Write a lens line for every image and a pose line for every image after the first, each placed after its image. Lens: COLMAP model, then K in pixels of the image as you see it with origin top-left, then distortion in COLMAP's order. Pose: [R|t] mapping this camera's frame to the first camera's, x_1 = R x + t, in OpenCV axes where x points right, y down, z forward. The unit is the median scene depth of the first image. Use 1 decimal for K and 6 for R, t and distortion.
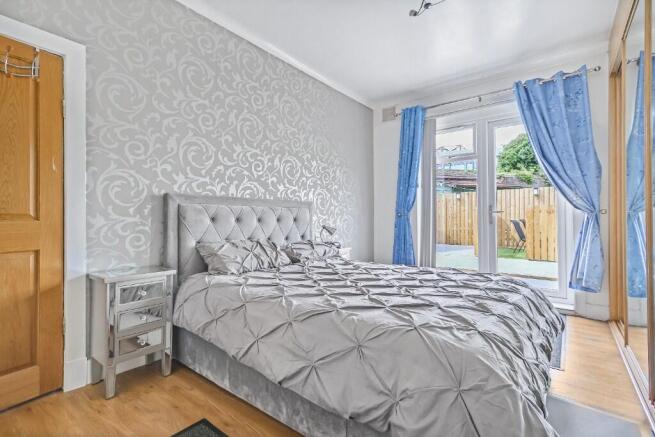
lens RADIAL K [[301.5, 0, 328.3], [0, 301.5, 217.9], [0, 0, 1]] dist [0.004522, 0.001782]
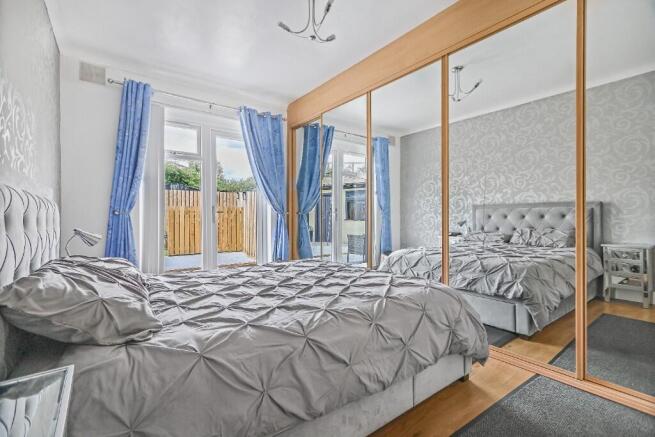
lens RADIAL K [[301.5, 0, 327.8], [0, 301.5, 217.8], [0, 0, 1]] dist [0.004522, 0.001782]
pose [[0.266992, 0.004912, 0.963686, -0.379778], [-0.000646, 0.999988, -0.004918, 0.005294], [-0.963699, 0.000690, 0.266992, 0.289647]]
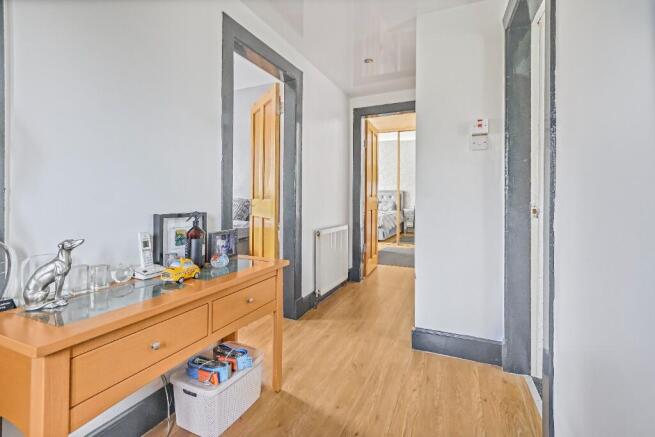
lens RADIAL K [[301.5, 0, 328.4], [0, 301.5, 217.3], [0, 0, 1]] dist [0.004522, 0.001782]
pose [[-0.230861, -0.050389, 0.971681, -0.699765], [-0.006128, 0.998714, 0.050335, 0.016145], [-0.972967, 0.005666, -0.230873, 0.462432]]
